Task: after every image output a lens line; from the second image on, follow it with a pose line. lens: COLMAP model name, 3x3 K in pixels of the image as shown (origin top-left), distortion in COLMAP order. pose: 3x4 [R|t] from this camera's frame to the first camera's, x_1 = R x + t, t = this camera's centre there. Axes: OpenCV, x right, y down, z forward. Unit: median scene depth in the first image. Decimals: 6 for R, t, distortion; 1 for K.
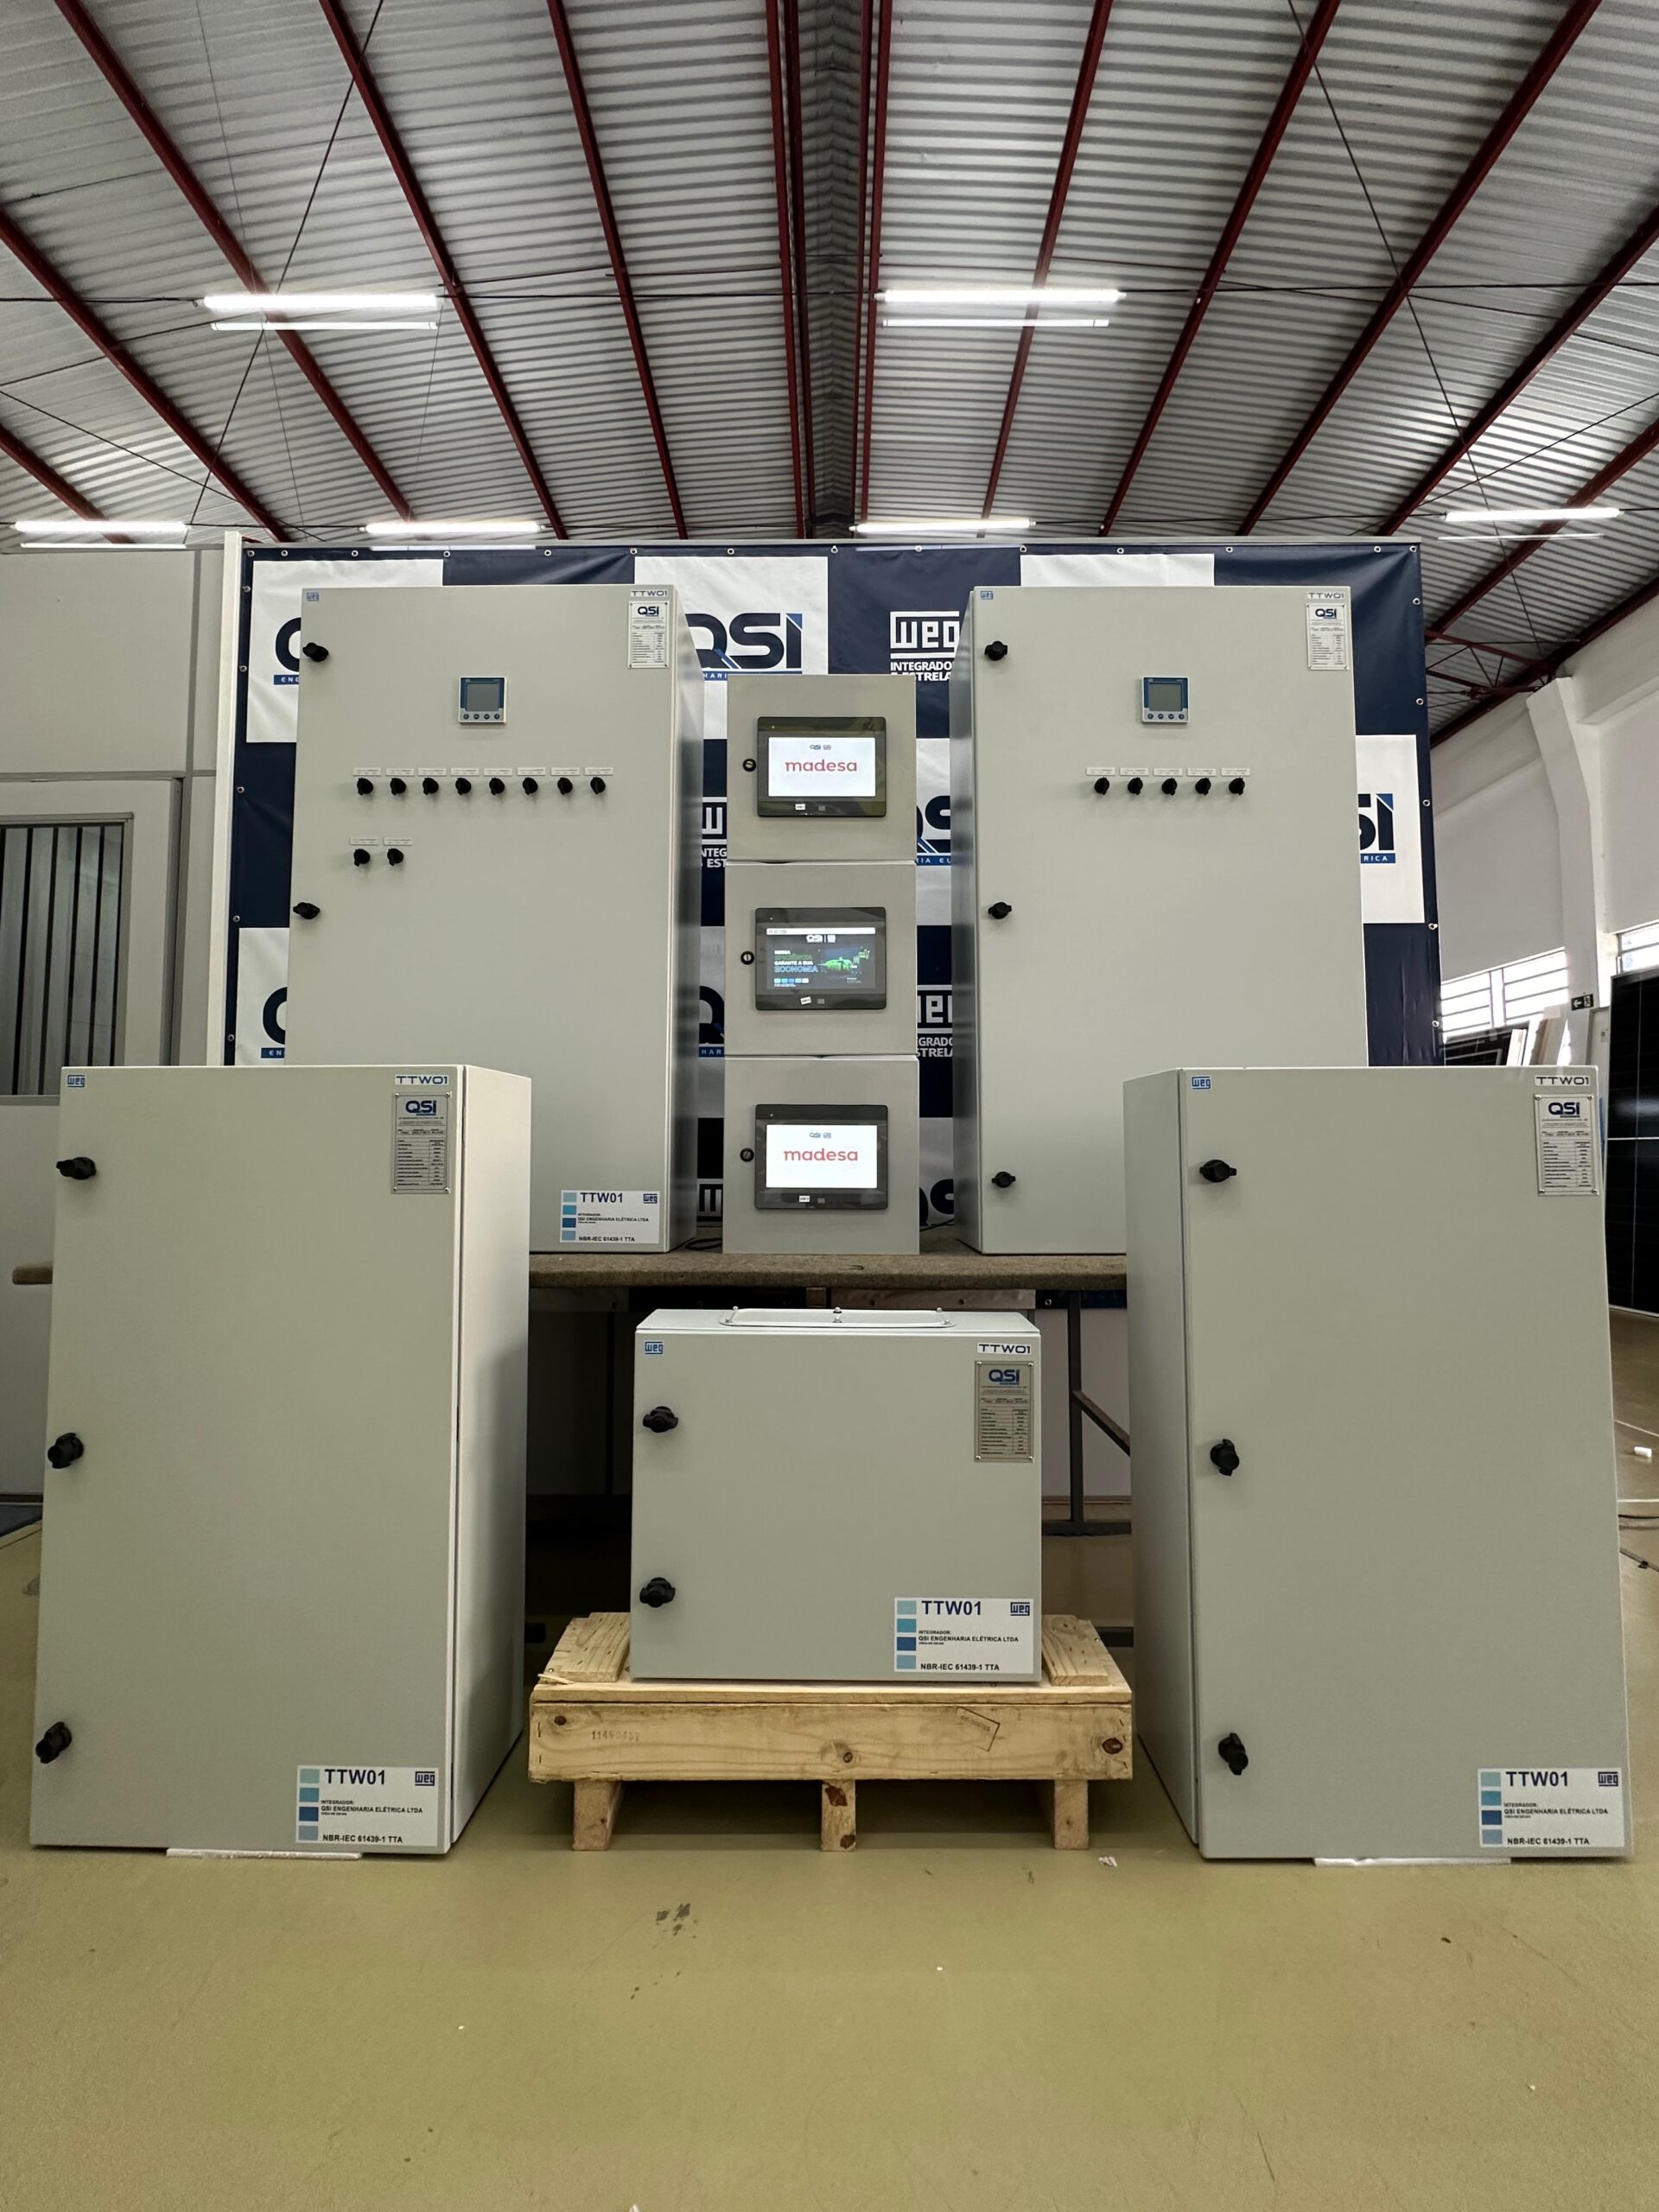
lens RADIAL K [[881.8, 0, 831.1], [0, 881.8, 1107.6], [0, 0, 1]] dist [-0.001333, 0.000894]
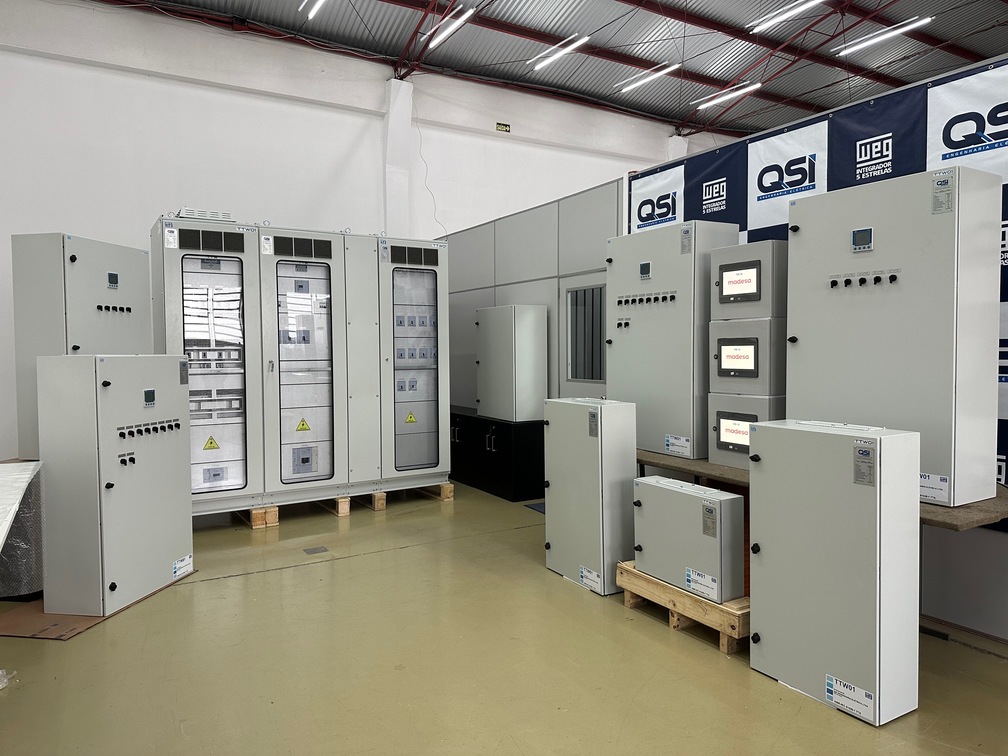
lens RADIAL K [[716.5, 0, 503.4], [0, 716.5, 379.2], [0, 0, 1]] dist [0.049138, -0.043862]
pose [[0.513804, 0.040243, -0.856963, 1.461960], [0.054159, 0.995385, 0.079215, -0.309348], [0.856197, -0.087113, 0.509253, -0.694780]]
